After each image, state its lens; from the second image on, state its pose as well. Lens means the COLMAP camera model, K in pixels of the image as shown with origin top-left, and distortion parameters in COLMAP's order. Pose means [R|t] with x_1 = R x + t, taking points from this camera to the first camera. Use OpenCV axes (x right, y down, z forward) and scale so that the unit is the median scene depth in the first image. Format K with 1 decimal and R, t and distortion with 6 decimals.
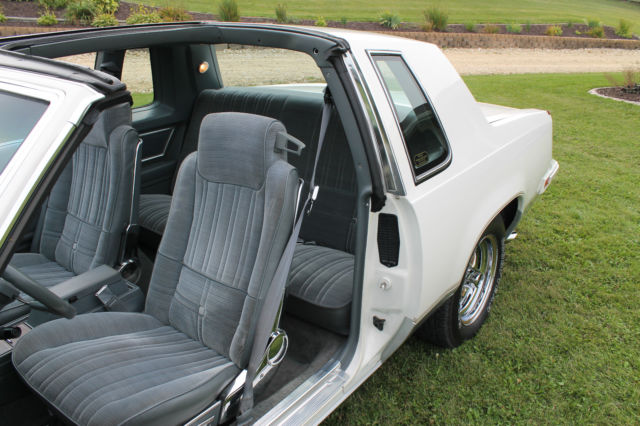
lens RADIAL K [[548.1, 0, 337.4], [0, 548.1, 214.7], [0, 0, 1]] dist [-0.120790, 0.086613]
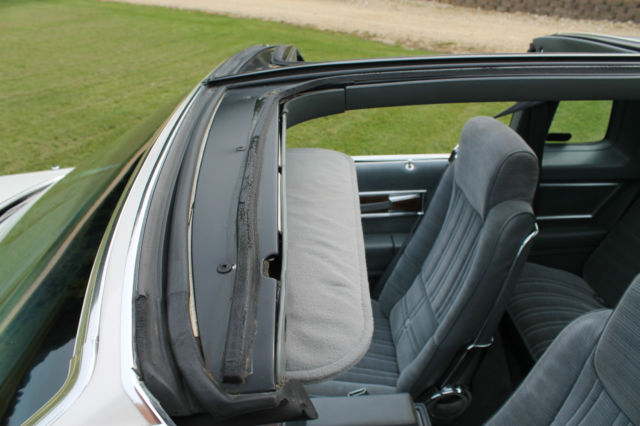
lens RADIAL K [[548.1, 0, 337.4], [0, 548.1, 214.7], [0, 0, 1]] dist [-0.120790, 0.086613]
pose [[0.655651, 0.342859, -0.672733, -0.120924], [-0.292867, 0.936687, 0.191953, -0.230447], [0.695953, 0.071168, 0.714552, 0.457620]]
